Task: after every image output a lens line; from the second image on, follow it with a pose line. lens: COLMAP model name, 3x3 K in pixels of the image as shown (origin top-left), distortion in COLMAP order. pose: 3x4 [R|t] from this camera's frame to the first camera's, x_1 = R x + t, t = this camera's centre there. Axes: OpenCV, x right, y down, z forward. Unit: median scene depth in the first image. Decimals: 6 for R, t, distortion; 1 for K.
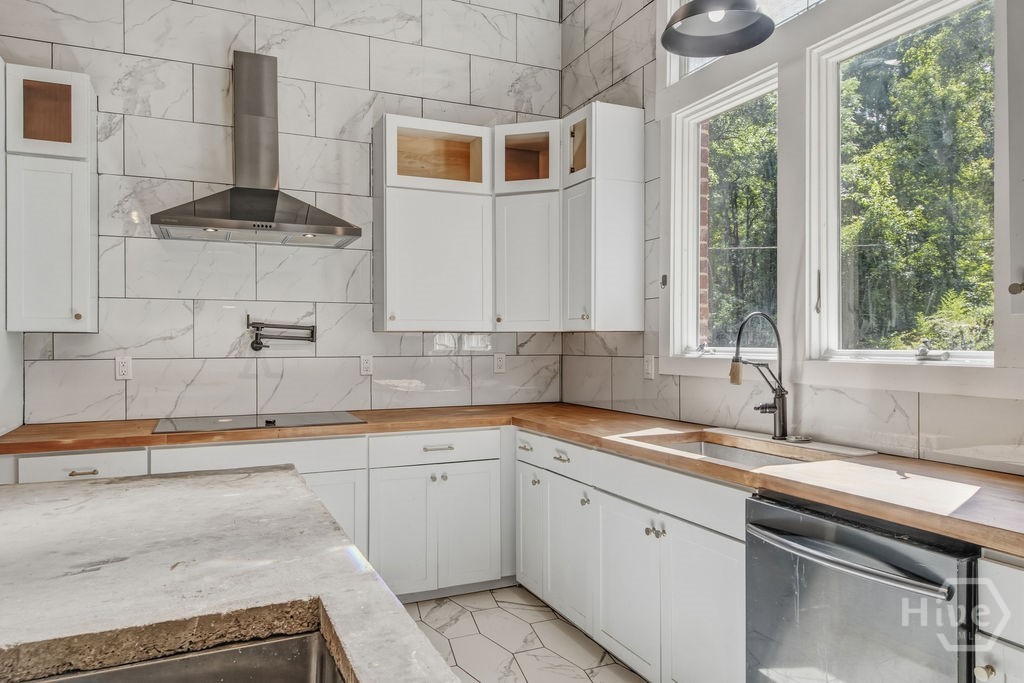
lens RADIAL K [[693.8, 0, 510.2], [0, 693.8, 340.9], [0, 0, 1]] dist [0.000430, -0.001723]
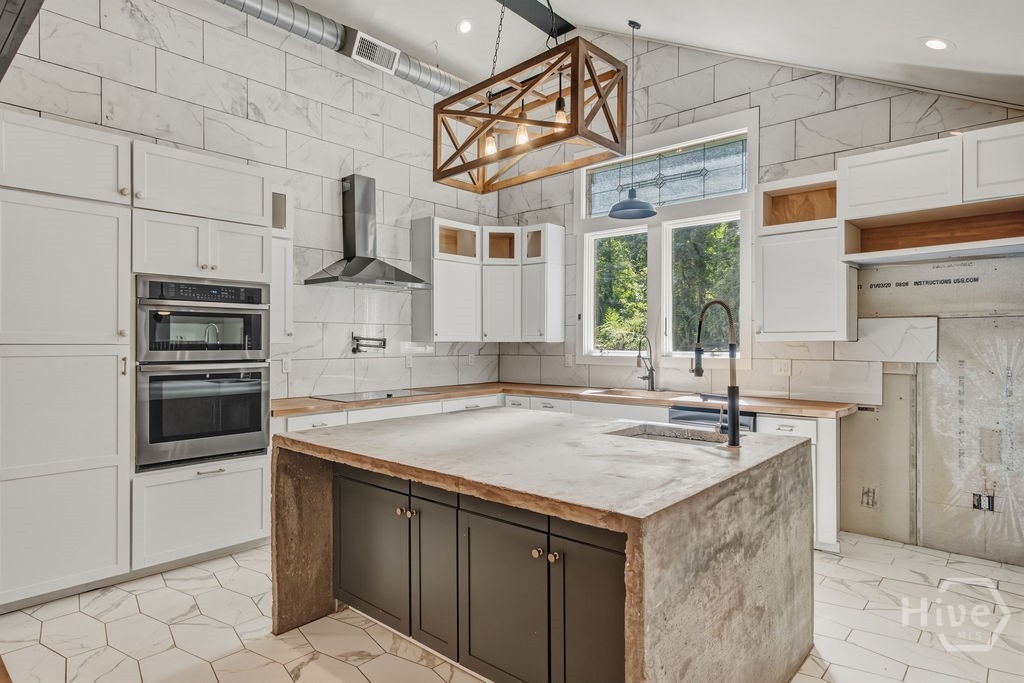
lens RADIAL K [[583.9, 0, 512.7], [0, 583.9, 343.2], [0, 0, 1]] dist [-0.002084, 0.000009]
pose [[0.910117, -0.000407, 0.414352, -0.601986], [-0.001537, 0.999989, 0.004357, -0.017709], [-0.414349, -0.004602, 0.910106, -0.410989]]
